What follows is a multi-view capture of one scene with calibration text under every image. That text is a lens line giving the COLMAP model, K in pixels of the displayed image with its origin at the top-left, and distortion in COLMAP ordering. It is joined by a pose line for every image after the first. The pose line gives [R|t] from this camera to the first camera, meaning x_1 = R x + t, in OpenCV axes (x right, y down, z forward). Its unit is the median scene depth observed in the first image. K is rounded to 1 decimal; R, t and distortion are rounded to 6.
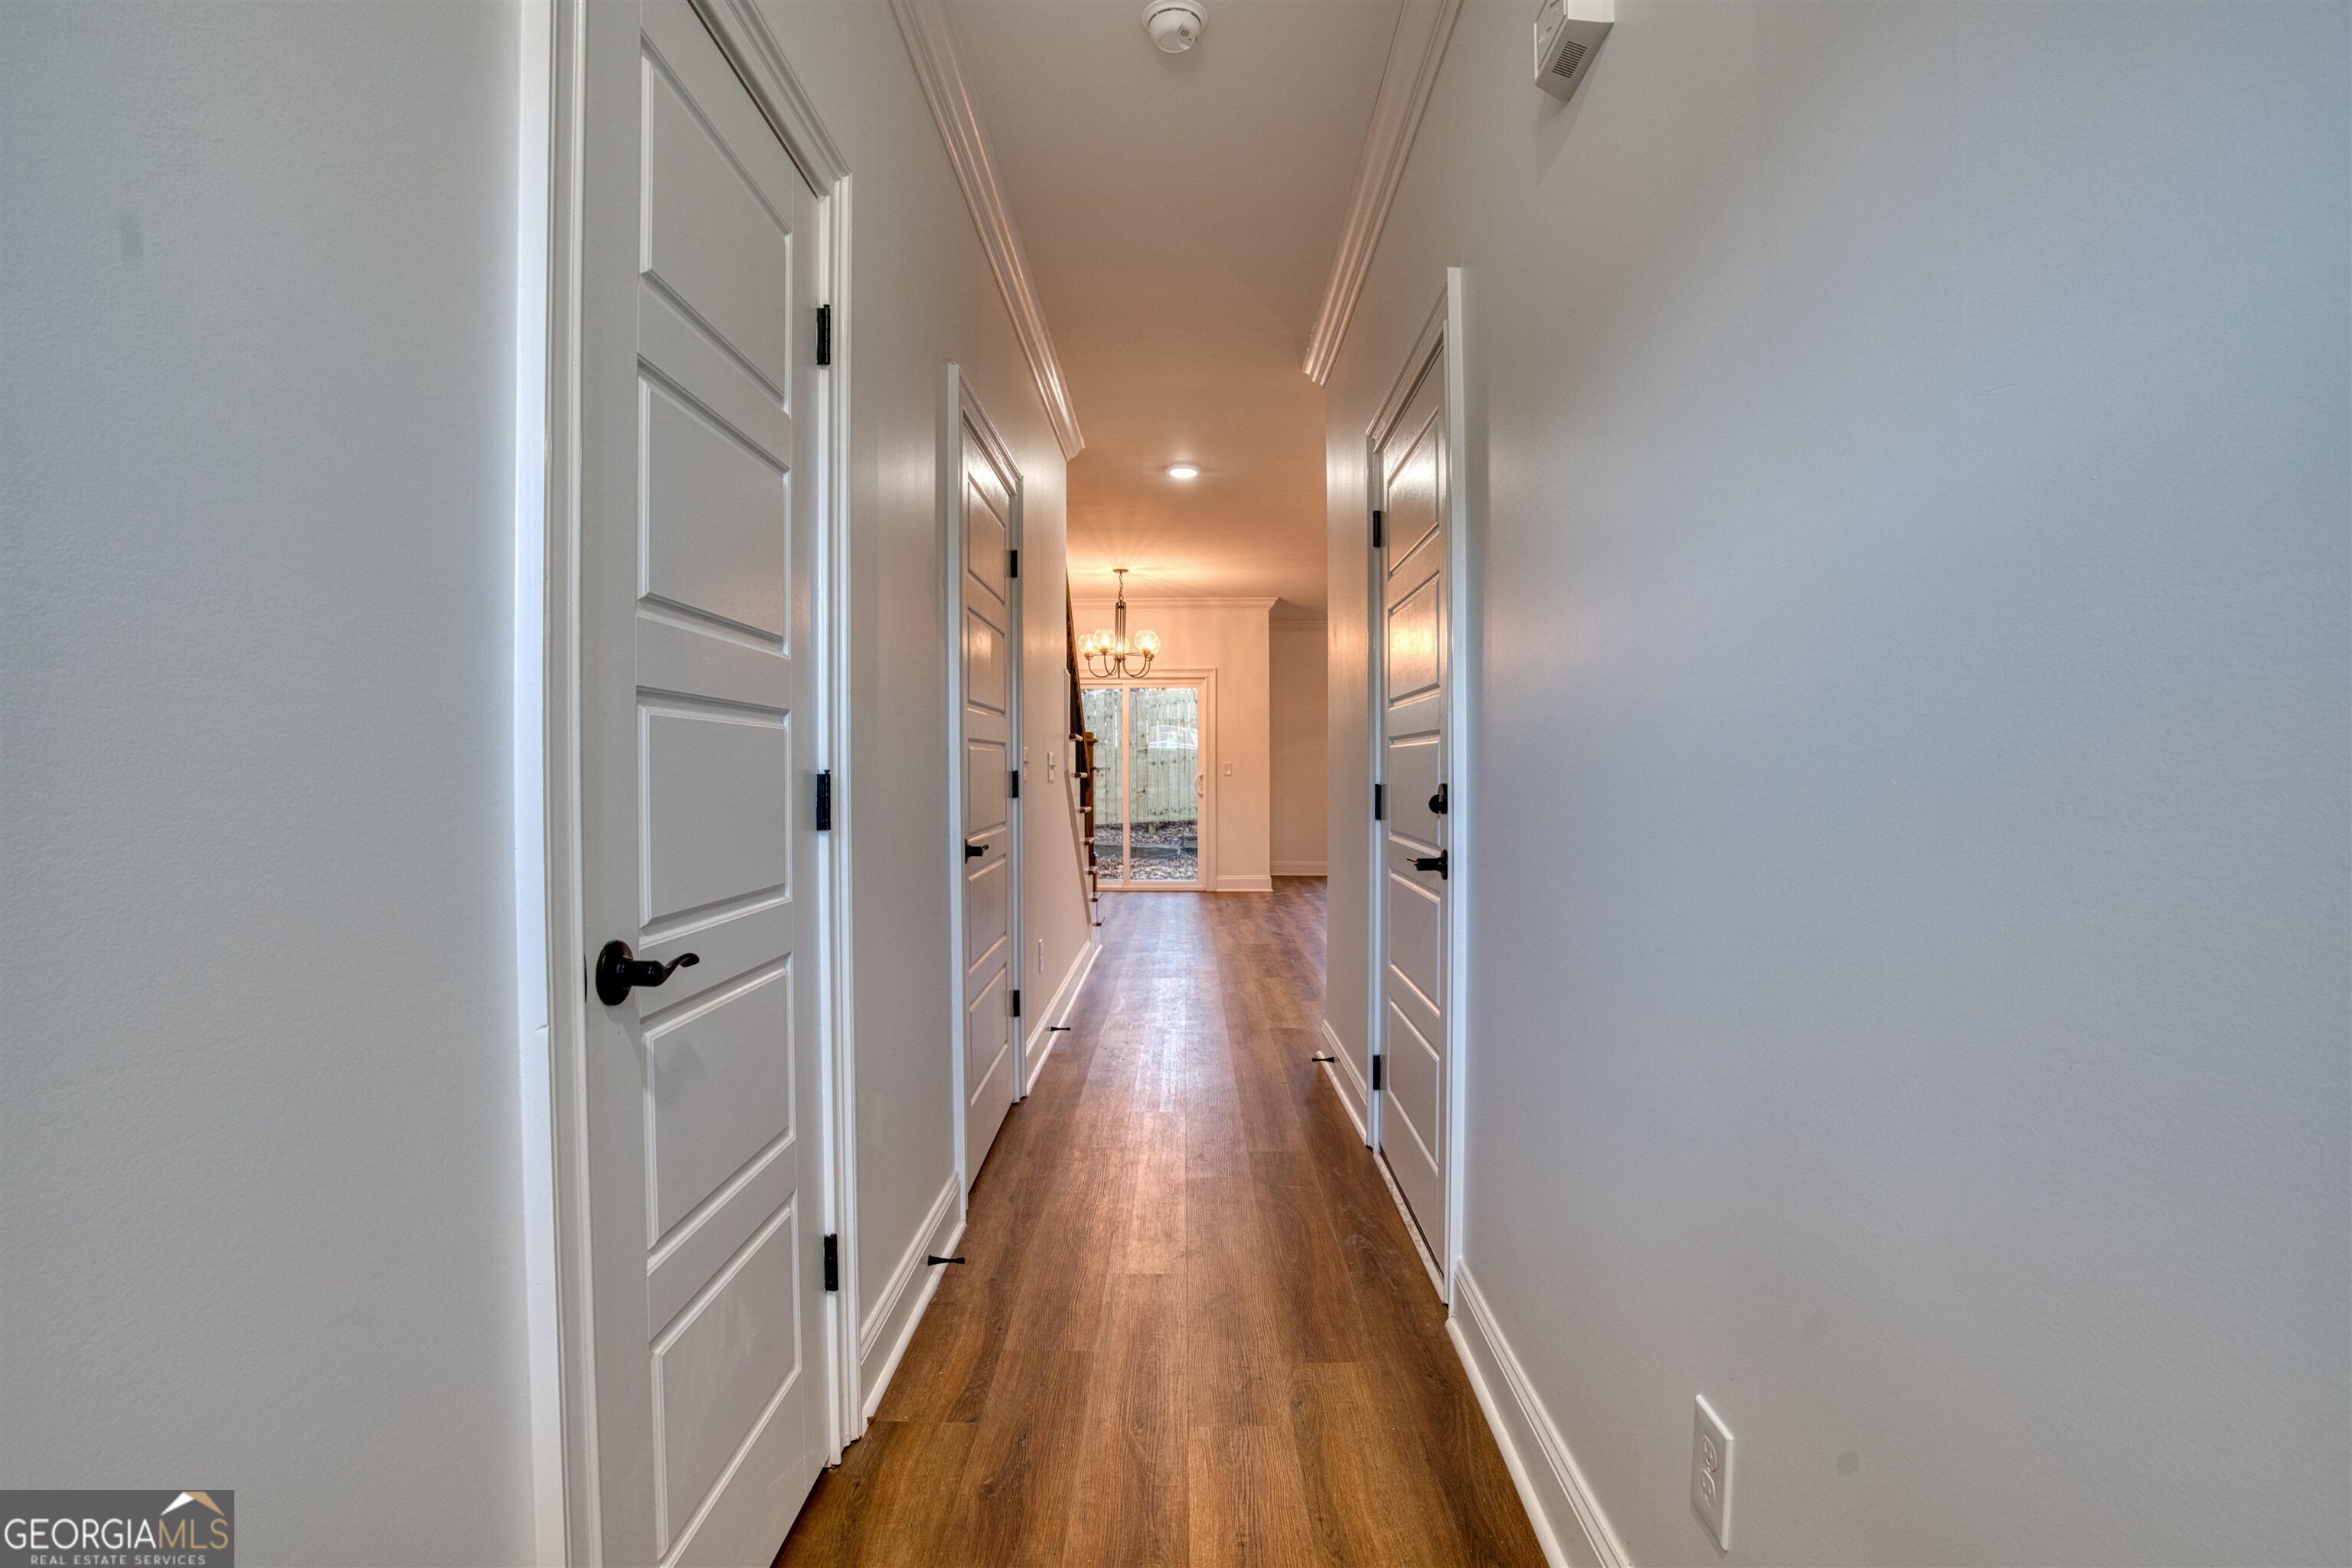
lens RADIAL K [[1090.1, 0, 1177.6], [0, 1090.1, 790.0], [0, 0, 1]] dist [-0.078488, 0.029548]
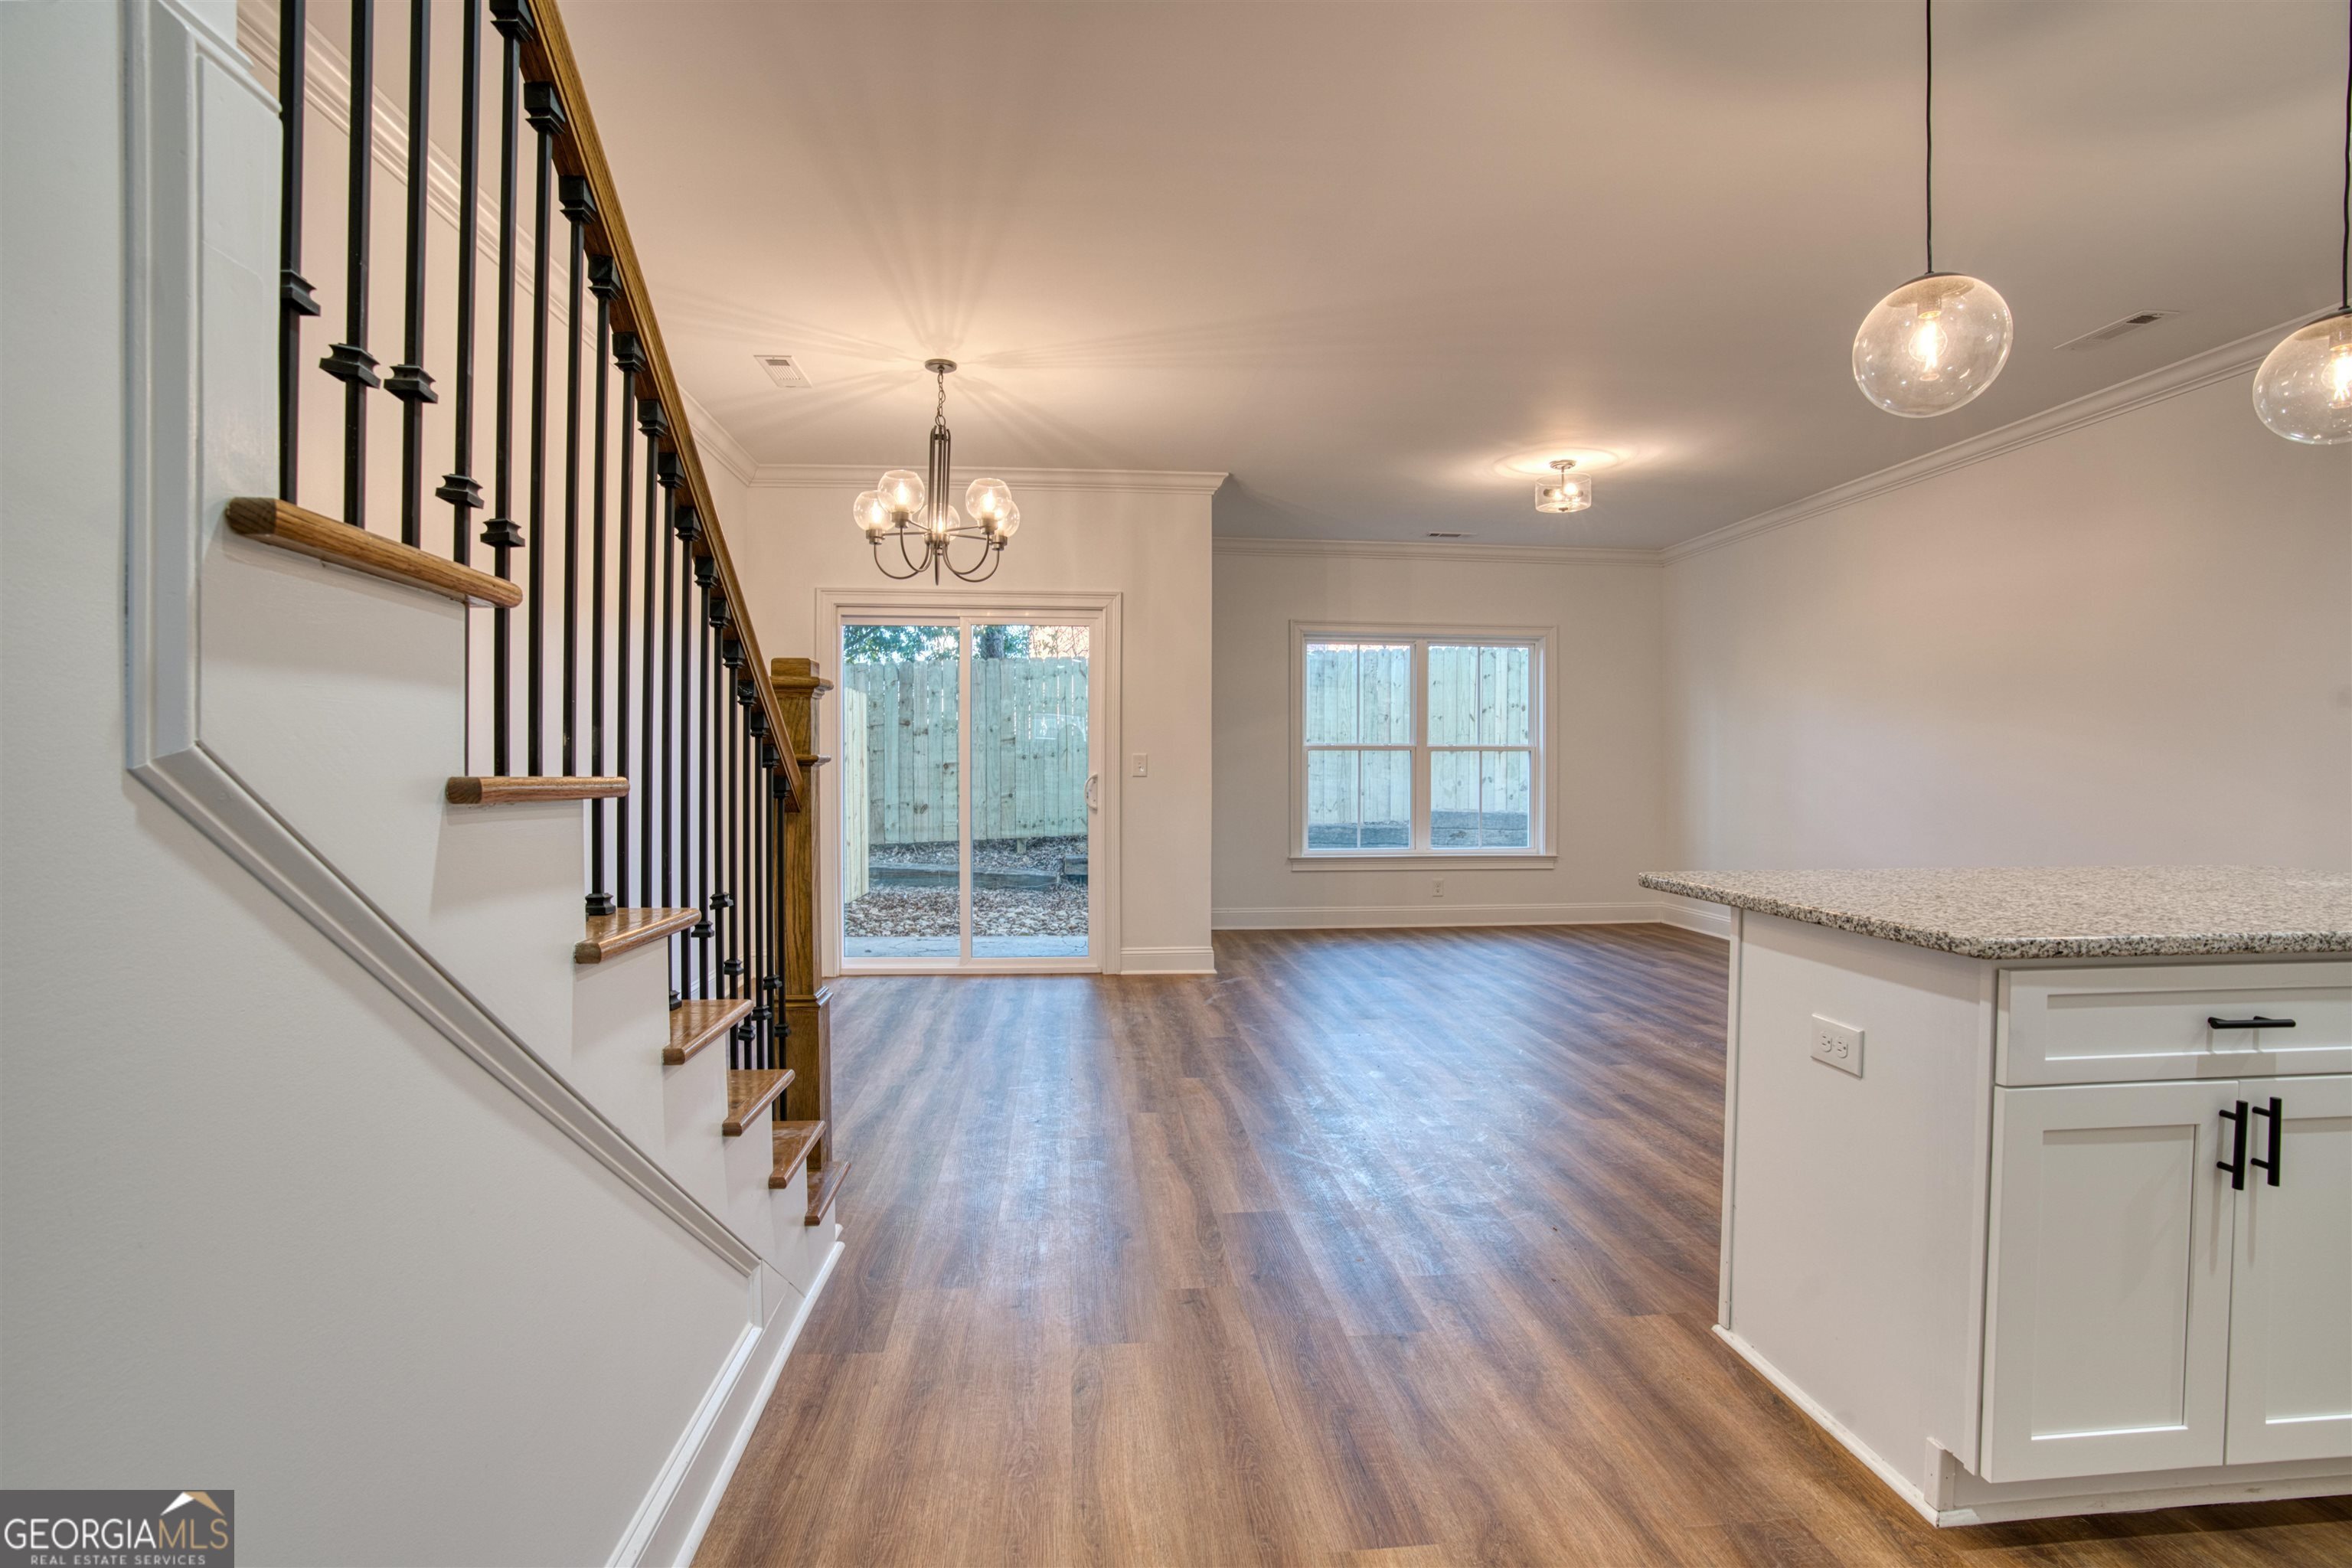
lens RADIAL K [[1090.1, 0, 1177.6], [0, 1090.1, 790.0], [0, 0, 1]] dist [-0.078488, 0.029548]
pose [[0.994129, 0.002934, 0.108160, 0.002521], [-0.003278, 0.999990, 0.002998, -0.008047], [-0.108150, -0.003334, 0.994129, 0.416821]]
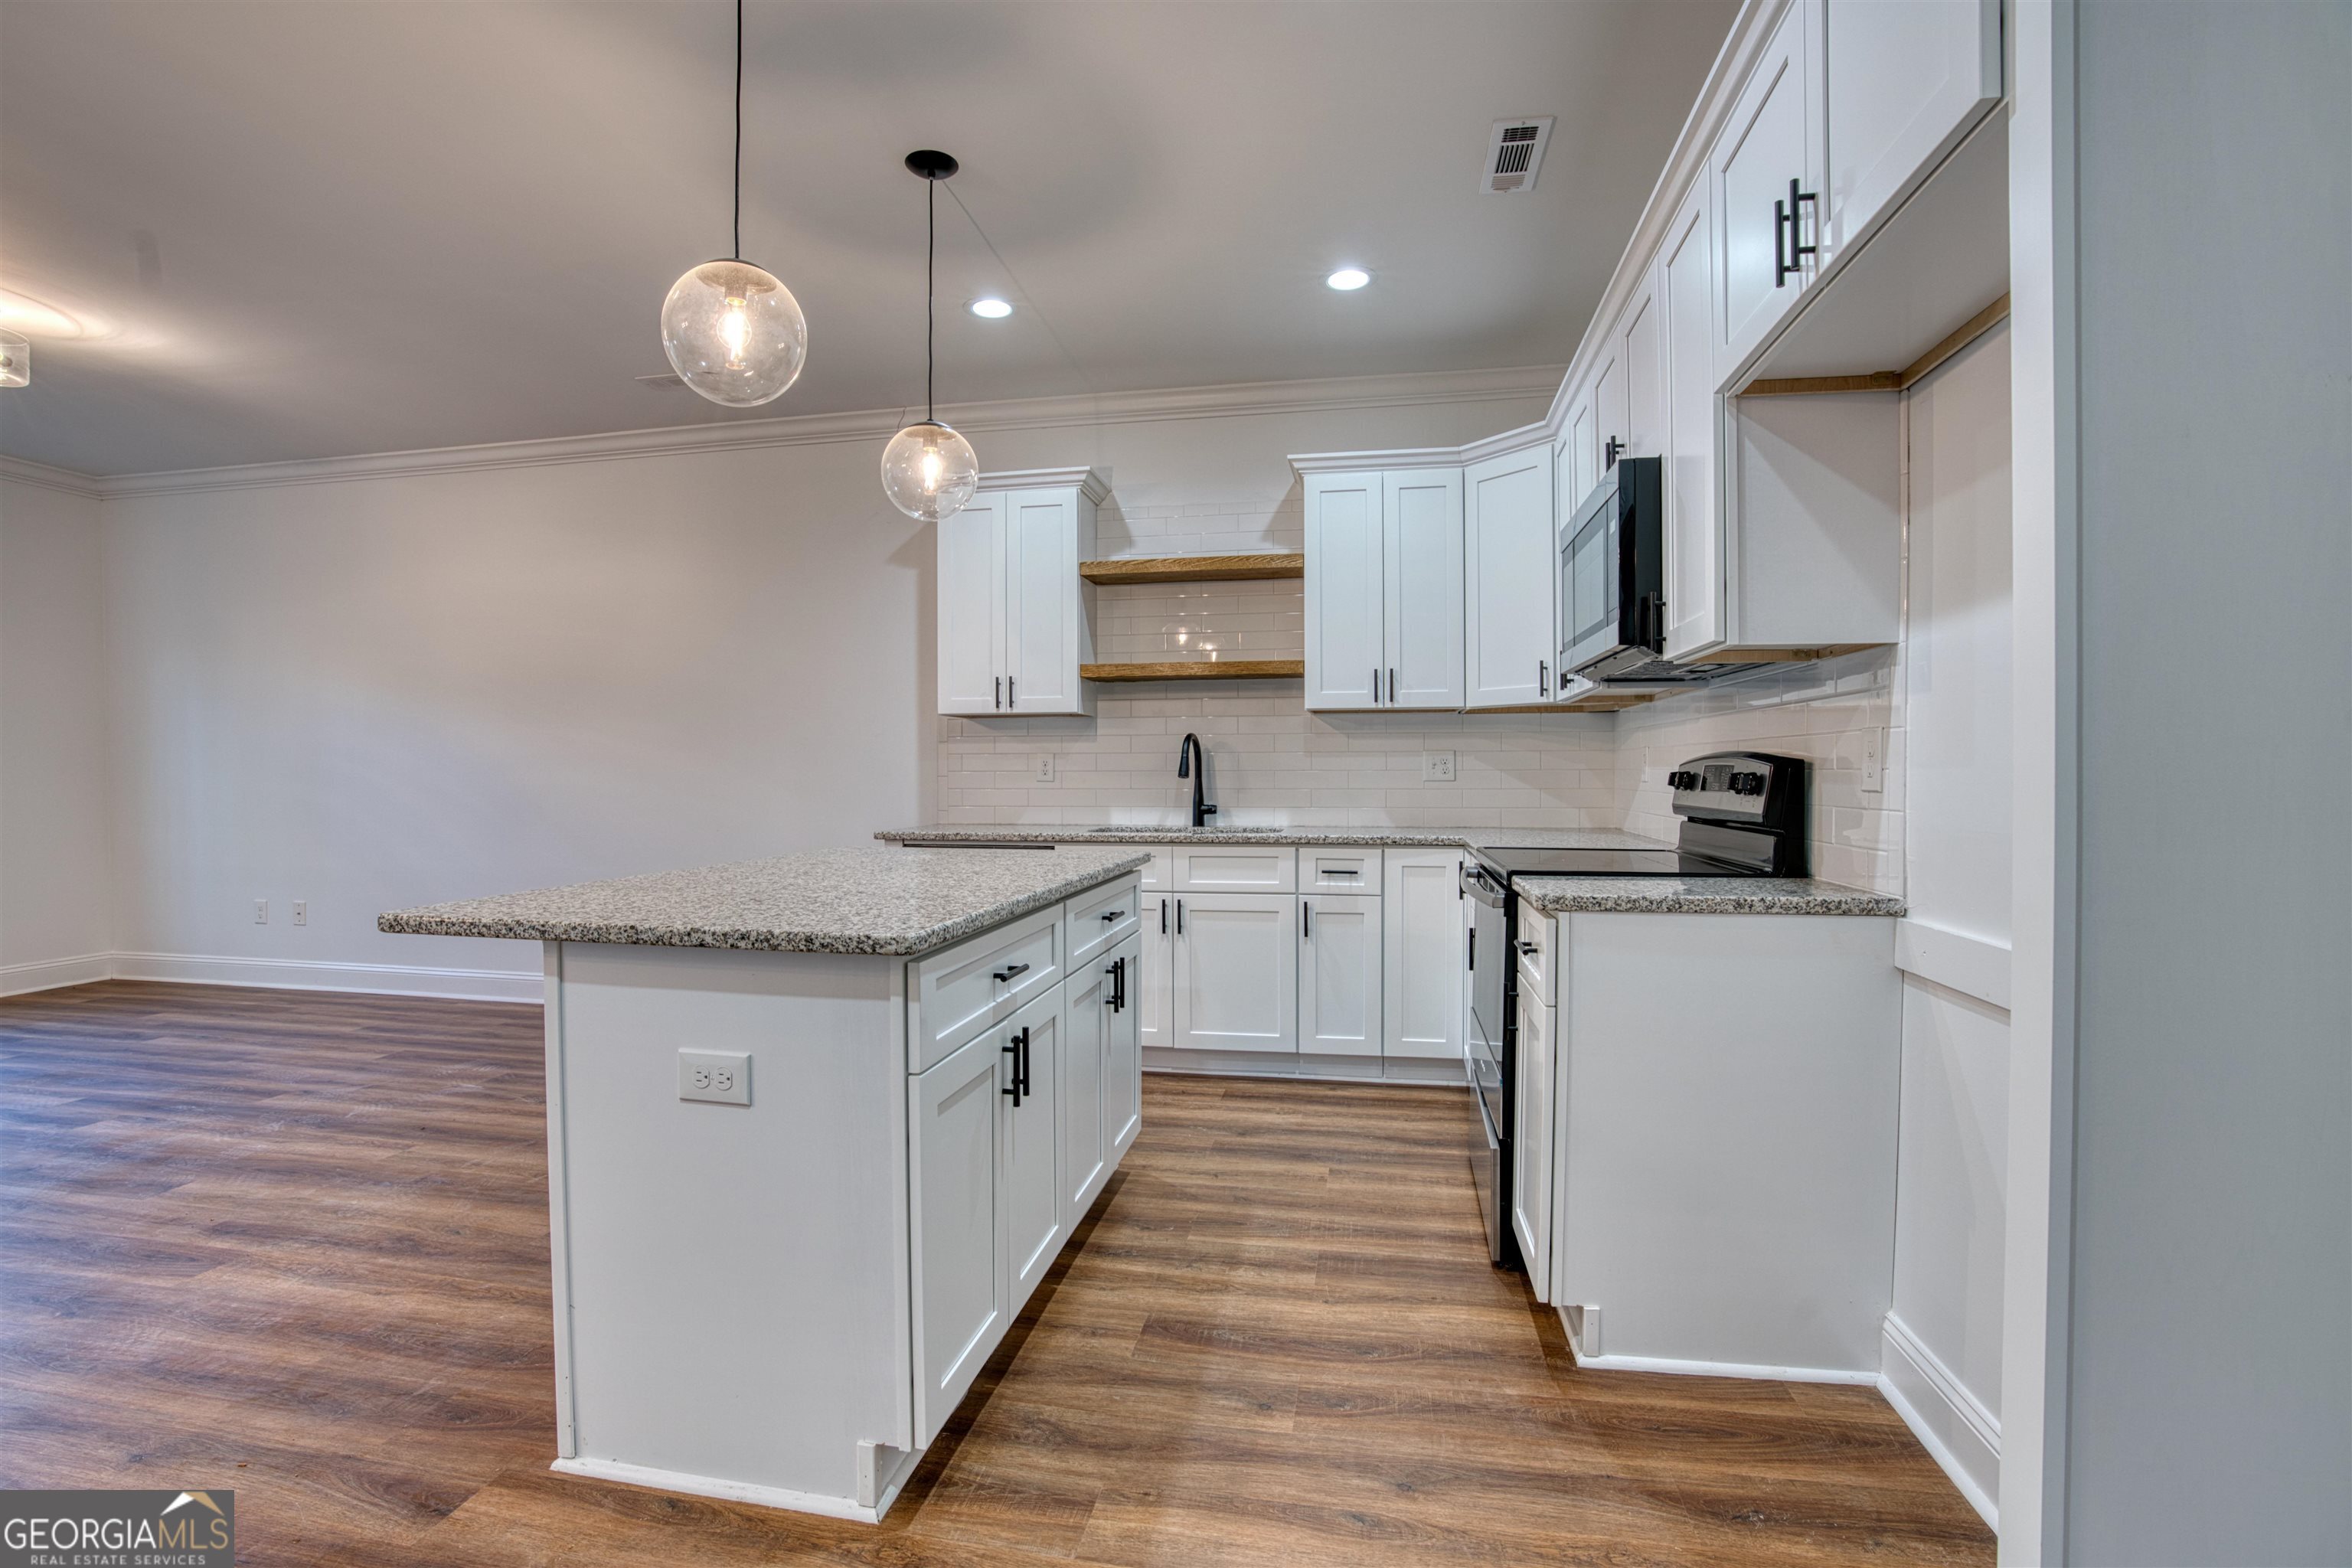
lens RADIAL K [[1090.1, 0, 1177.6], [0, 1090.1, 790.0], [0, 0, 1]] dist [-0.078488, 0.029548]
pose [[0.171720, -0.014119, 0.985045, -0.043555], [0.017400, 0.999785, 0.011297, -0.010377], [-0.984992, 0.015200, 0.171929, 0.607801]]
